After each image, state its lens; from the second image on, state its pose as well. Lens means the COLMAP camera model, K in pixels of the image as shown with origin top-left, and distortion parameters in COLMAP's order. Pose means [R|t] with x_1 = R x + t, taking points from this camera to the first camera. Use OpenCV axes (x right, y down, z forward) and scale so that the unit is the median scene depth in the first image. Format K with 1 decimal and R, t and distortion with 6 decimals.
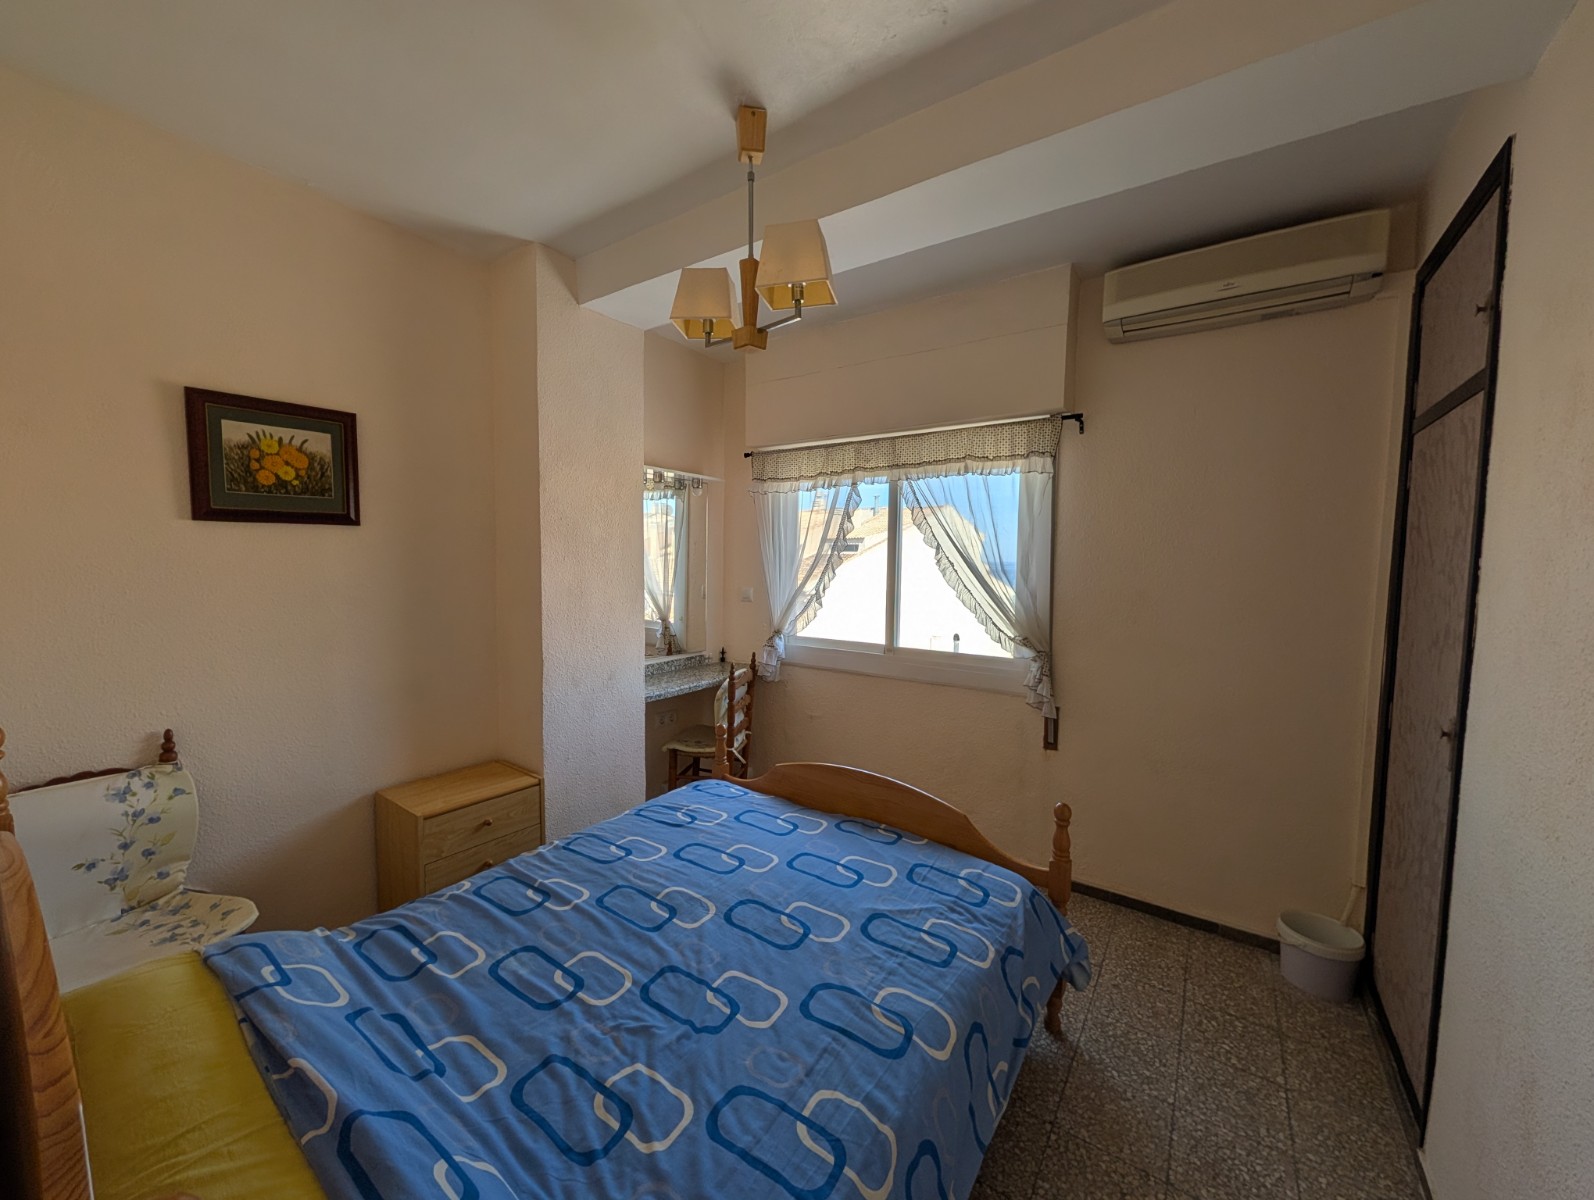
lens RADIAL K [[613.8, 0, 791.5], [0, 613.8, 598.9], [0, 0, 1]] dist [-0.001310, -0.000073]
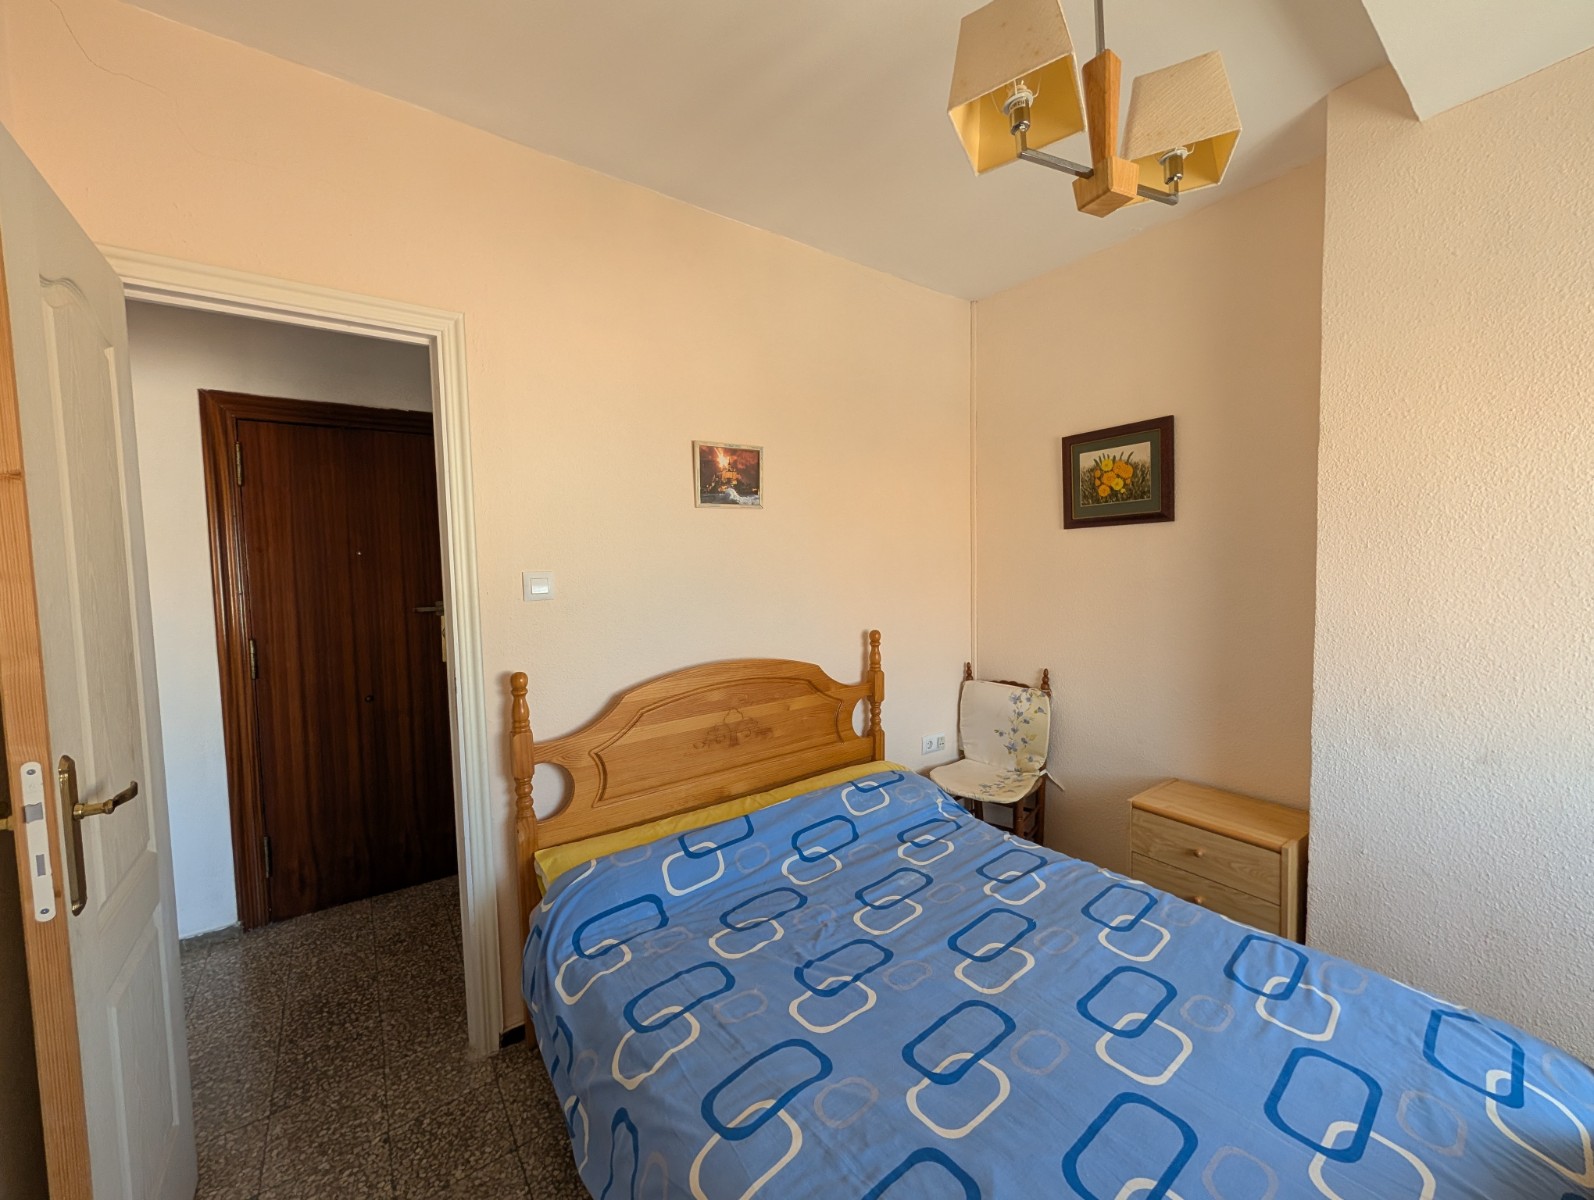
lens RADIAL K [[613.8, 0, 798.5], [0, 613.8, 595.9], [0, 0, 1]] dist [-0.001310, -0.000073]
pose [[-0.315052, 0.048234, -0.947848, 0.569768], [-0.043539, 0.996922, 0.065203, -0.036697], [0.948075, 0.061811, -0.311982, 0.827474]]
